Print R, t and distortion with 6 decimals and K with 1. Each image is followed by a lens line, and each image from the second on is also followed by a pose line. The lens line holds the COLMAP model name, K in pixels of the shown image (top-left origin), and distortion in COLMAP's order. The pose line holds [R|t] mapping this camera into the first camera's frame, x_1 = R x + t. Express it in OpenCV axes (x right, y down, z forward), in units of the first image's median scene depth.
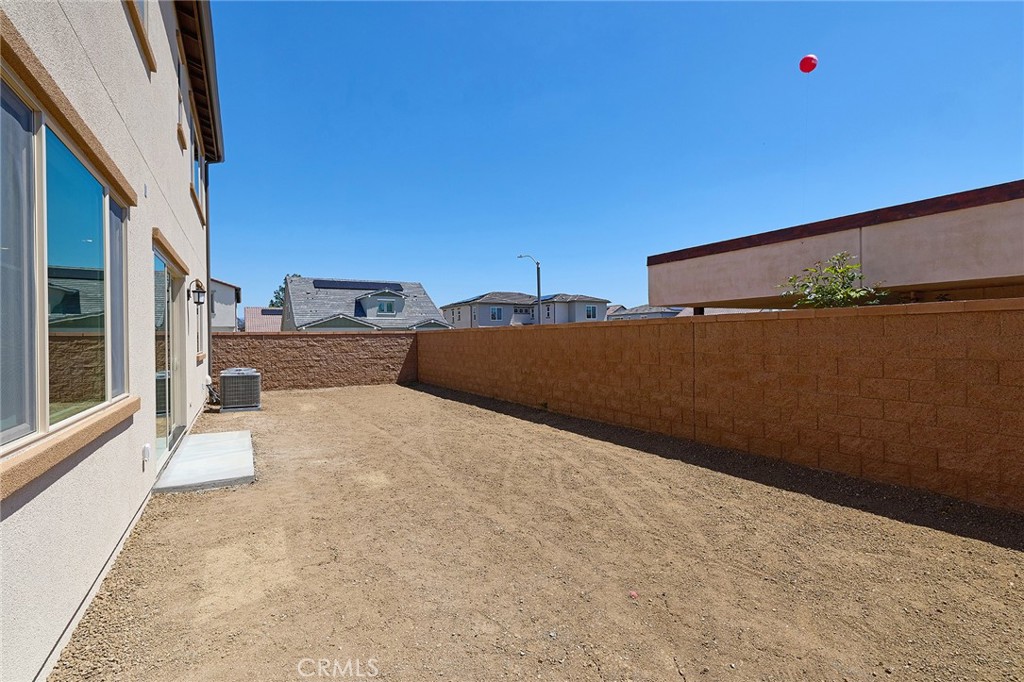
lens RADIAL K [[474.9, 0, 509.4], [0, 474.9, 337.2], [0, 0, 1]] dist [-0.001886, 0.000073]
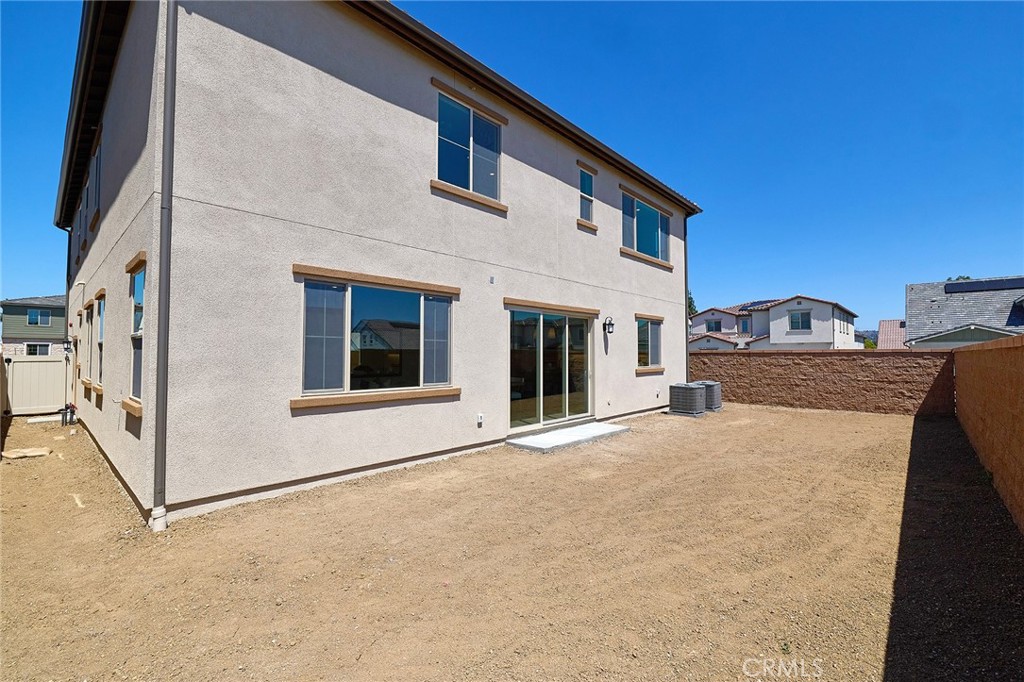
lens RADIAL K [[438.2, 0, 512.0], [0, 438.2, 341.0], [0, 0, 1]] dist [-0.000247, -0.000265]
pose [[0.310895, -0.017558, -0.950282, 0.349158], [-0.004365, 0.999792, -0.019901, -0.012066], [0.950434, 0.010335, 0.310754, 0.205861]]
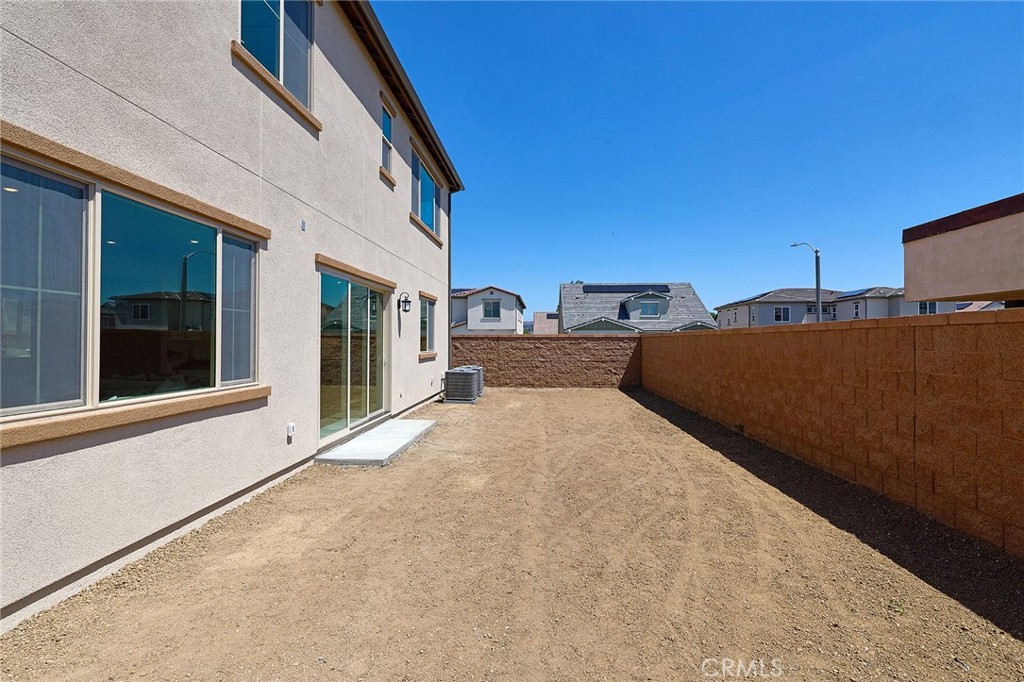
lens RADIAL K [[474.9, 0, 509.4], [0, 474.9, 337.2], [0, 0, 1]] dist [-0.001886, 0.000073]
pose [[0.835853, 0.009588, -0.548870, 0.156458], [-0.012366, 0.999923, -0.001365, -0.004319], [0.548814, 0.007928, 0.835907, 0.090016]]
